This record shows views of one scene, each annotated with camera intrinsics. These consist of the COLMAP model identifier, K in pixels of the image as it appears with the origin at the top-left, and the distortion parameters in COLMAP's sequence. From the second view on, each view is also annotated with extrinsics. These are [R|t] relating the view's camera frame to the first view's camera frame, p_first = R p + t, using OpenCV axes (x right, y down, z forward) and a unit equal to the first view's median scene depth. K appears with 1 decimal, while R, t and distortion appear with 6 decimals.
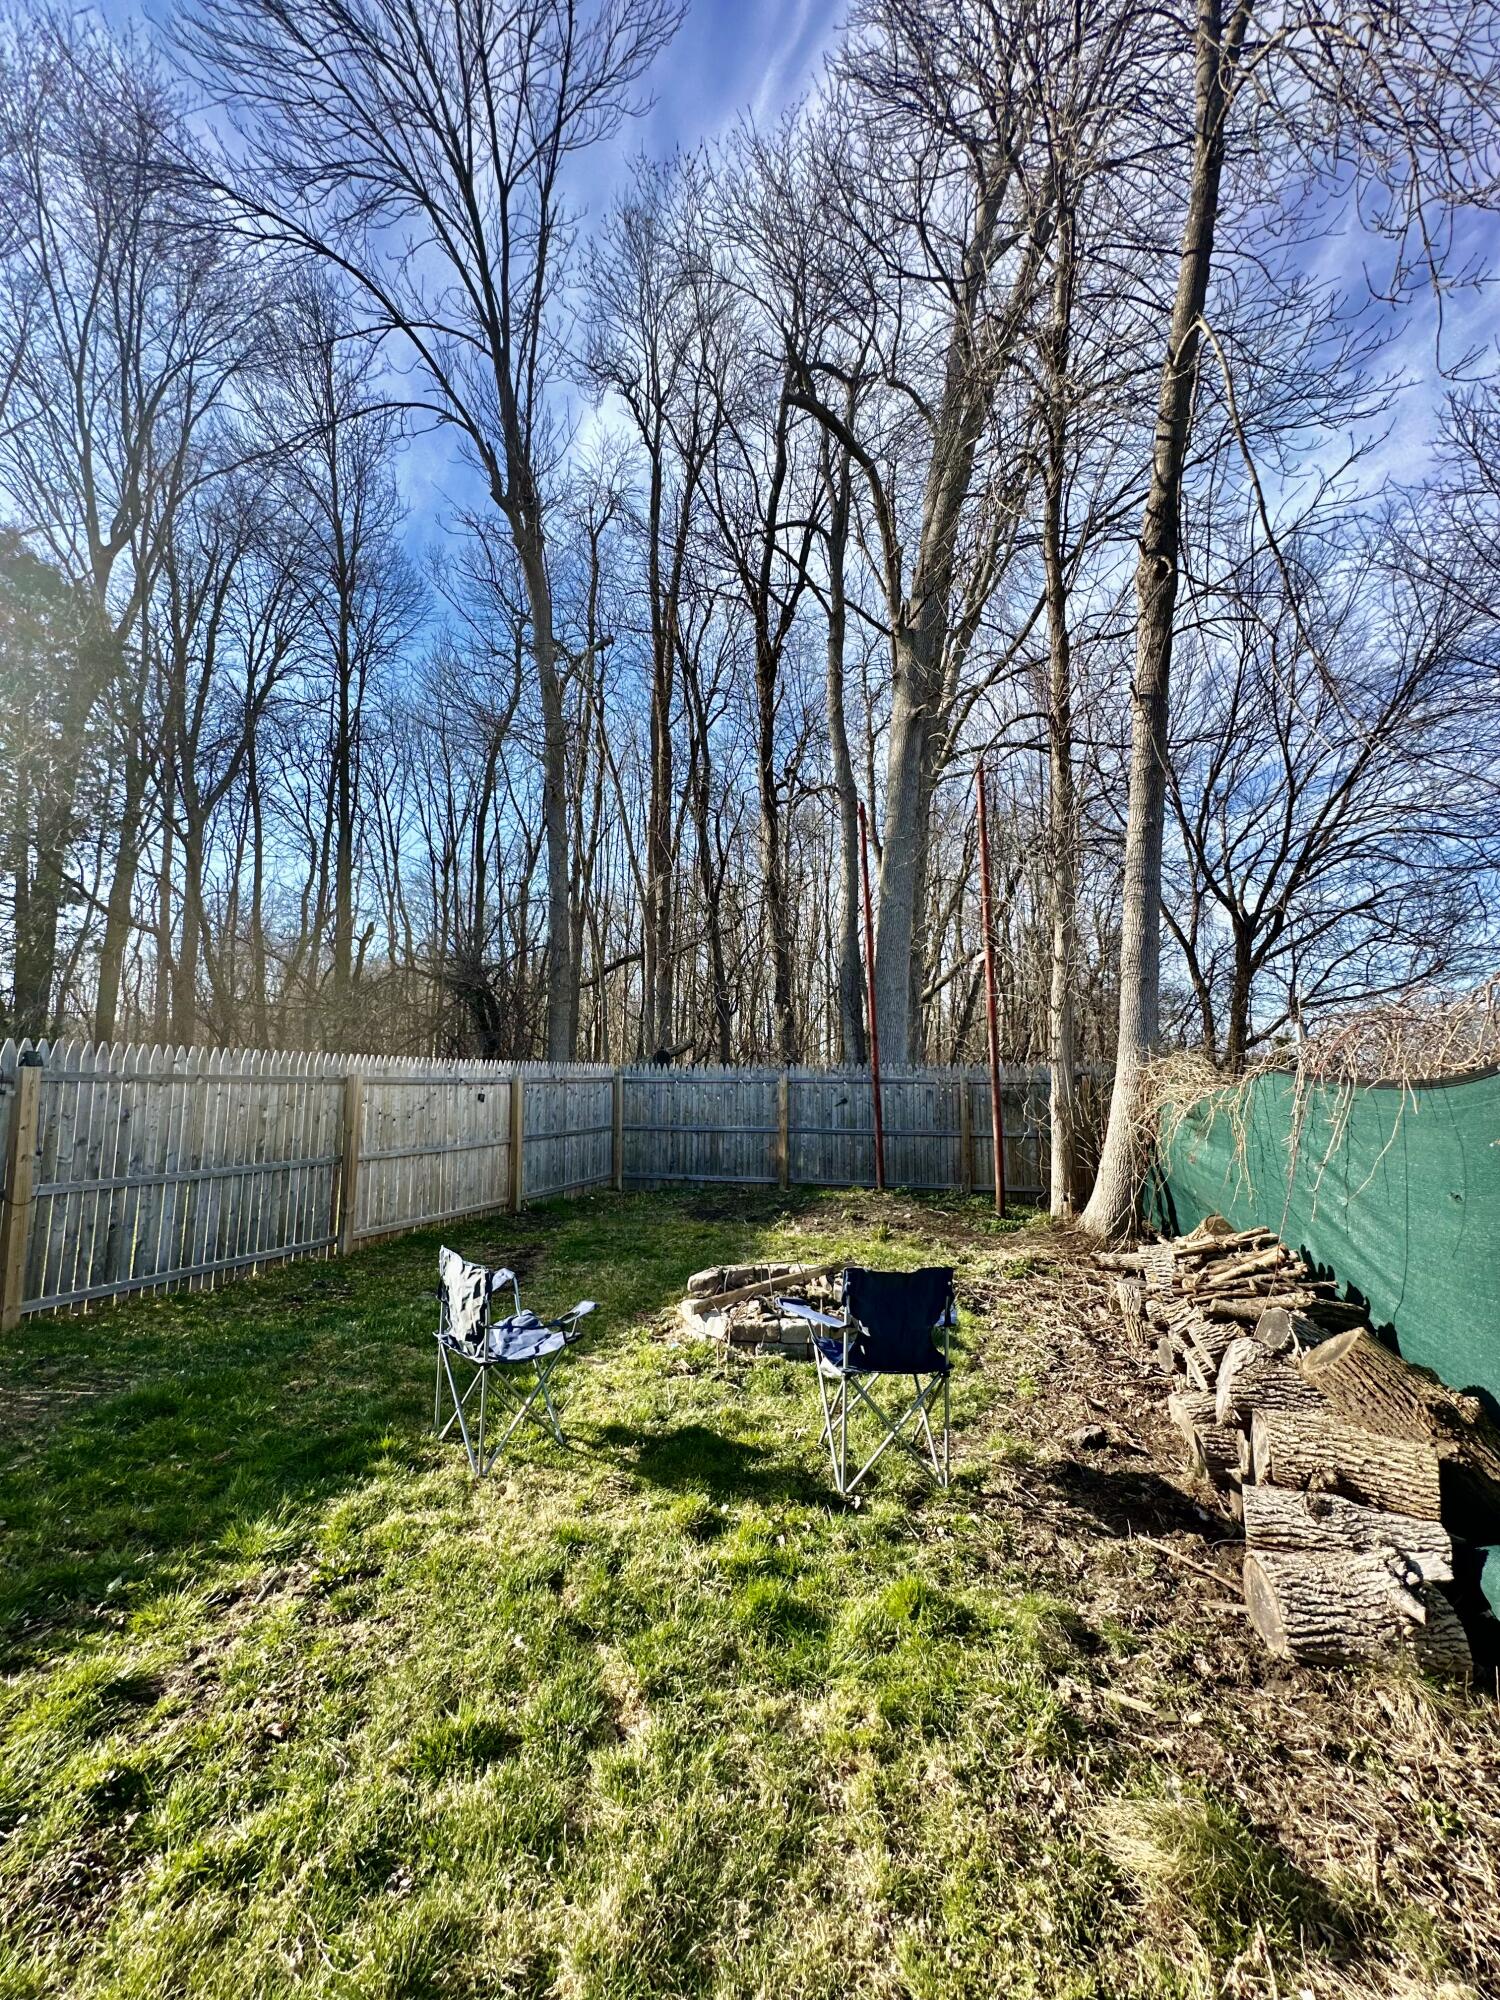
lens RADIAL K [[800.4, 0, 750.0], [0, 800.4, 1000.0], [0, 0, 1]] dist [-0.002641, 0.000369]
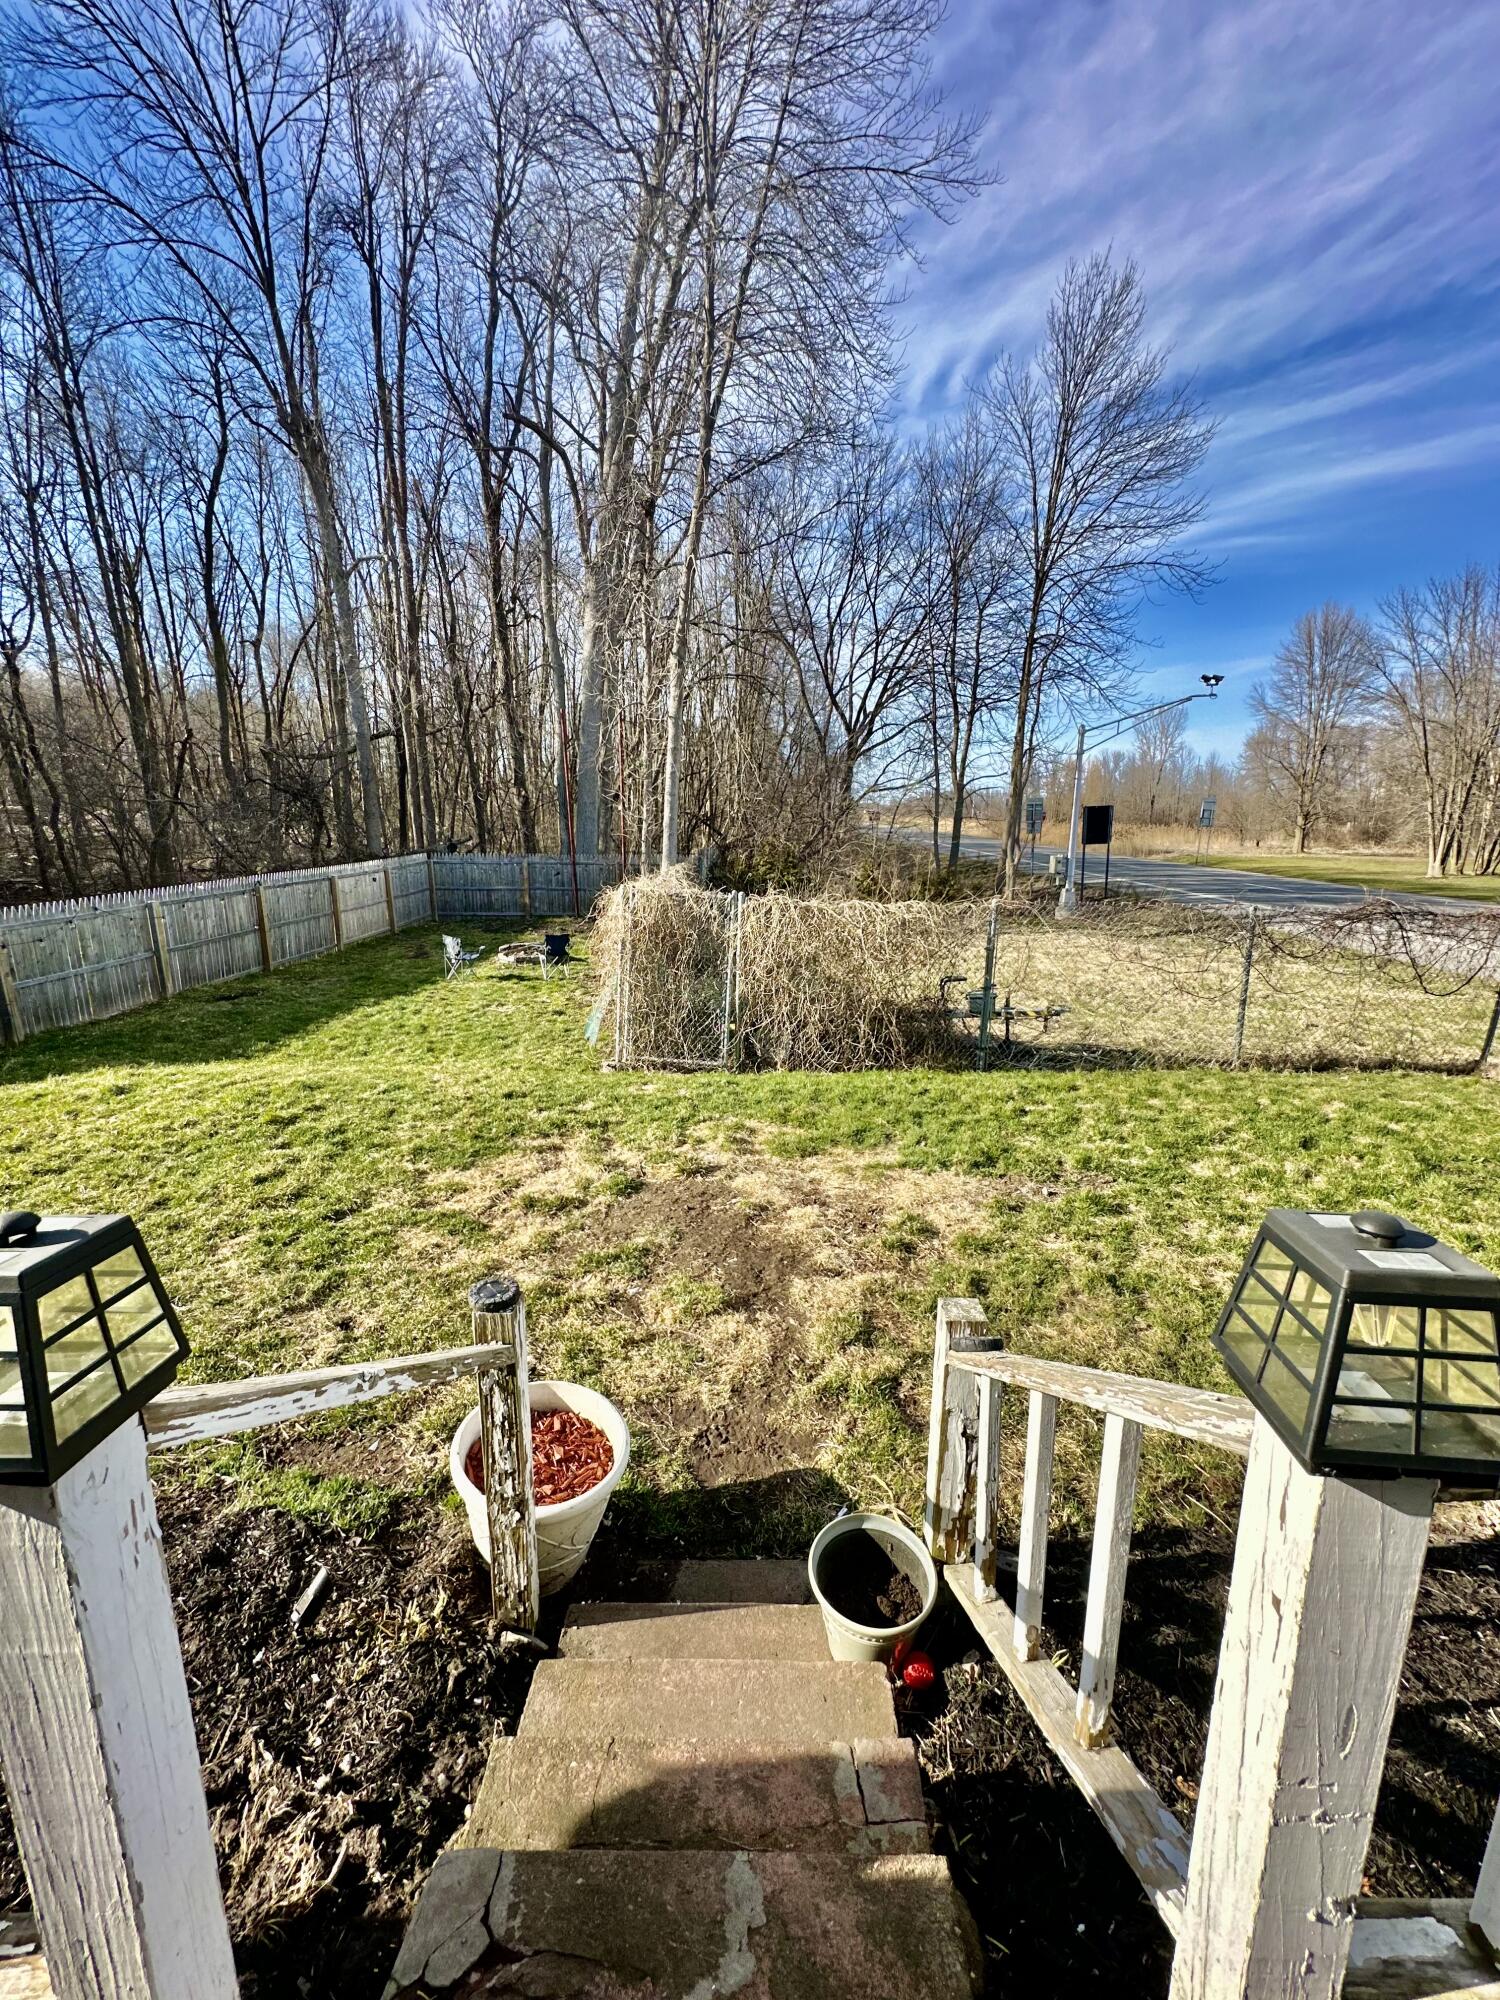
lens RADIAL K [[800.4, 0, 750.0], [0, 800.4, 1000.0], [0, 0, 1]] dist [-0.002641, 0.000369]
pose [[0.951111, -0.063070, 0.302341, -0.074212], [-0.040667, 0.944830, 0.325027, -0.368420], [-0.306160, -0.321431, 0.896074, -1.551935]]
